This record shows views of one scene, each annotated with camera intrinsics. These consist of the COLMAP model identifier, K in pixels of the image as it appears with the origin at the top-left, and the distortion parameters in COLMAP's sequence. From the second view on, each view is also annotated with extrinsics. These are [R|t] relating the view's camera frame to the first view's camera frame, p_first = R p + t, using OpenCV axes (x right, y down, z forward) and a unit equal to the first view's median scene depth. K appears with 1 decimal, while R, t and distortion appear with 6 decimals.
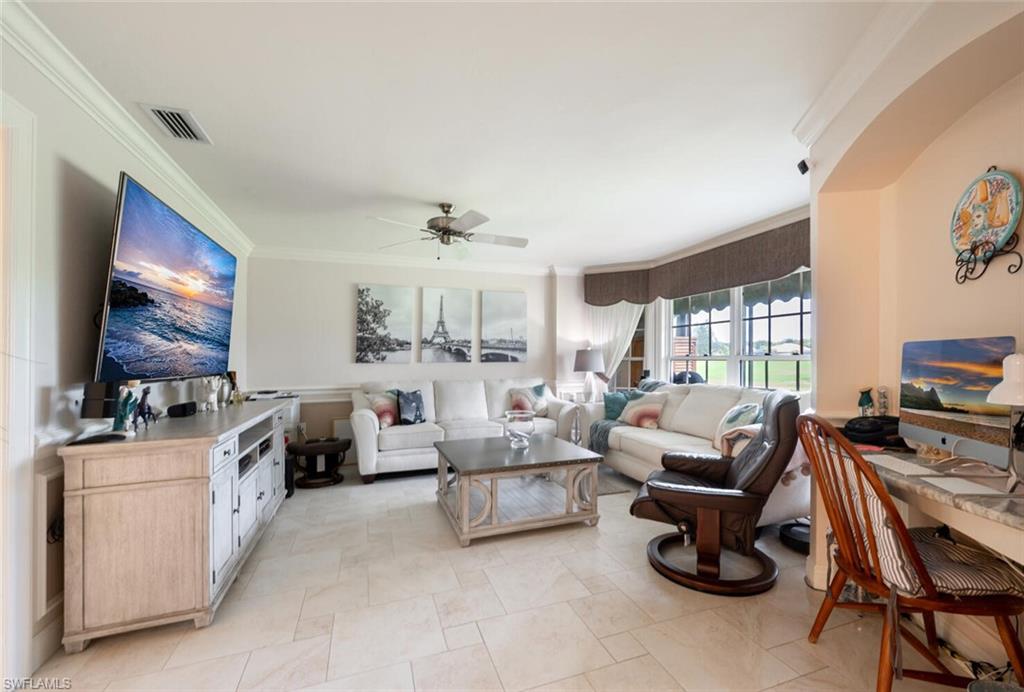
lens RADIAL K [[421.6, 0, 496.3], [0, 421.6, 361.0], [0, 0, 1]] dist [-0.000440, -0.000066]
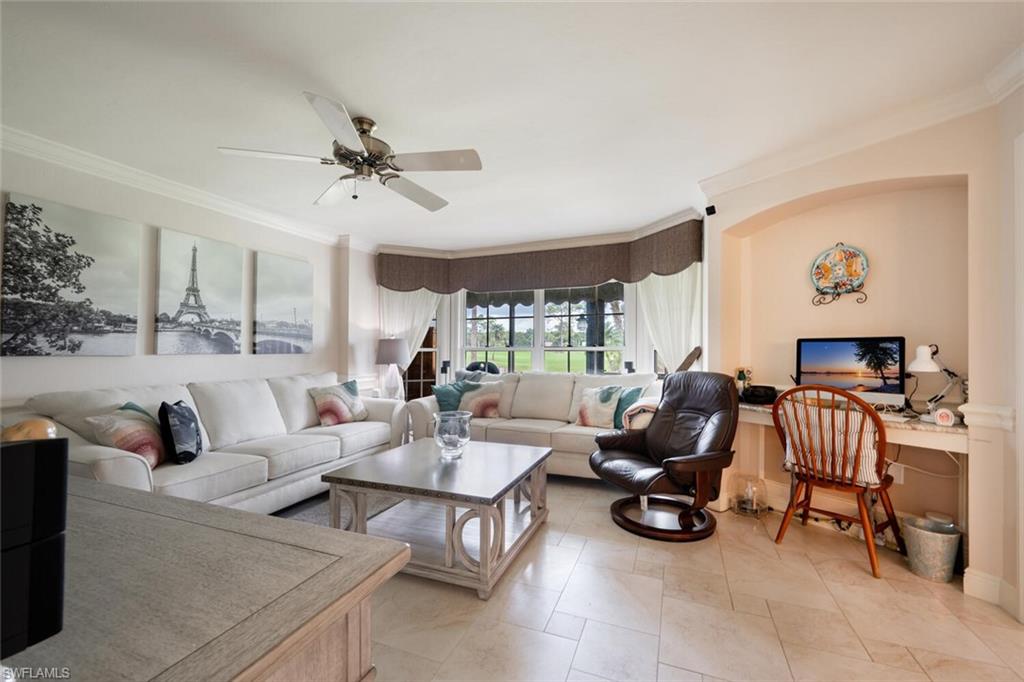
lens RADIAL K [[426.9, 0, 510.3], [0, 426.9, 353.5], [0, 0, 1]] dist [-0.000276, -0.000216]
pose [[0.653027, -0.002802, 0.757330, -0.319696], [0.002330, 0.999996, 0.001691, 0.002451], [-0.757331, 0.000660, 0.653031, 0.244180]]
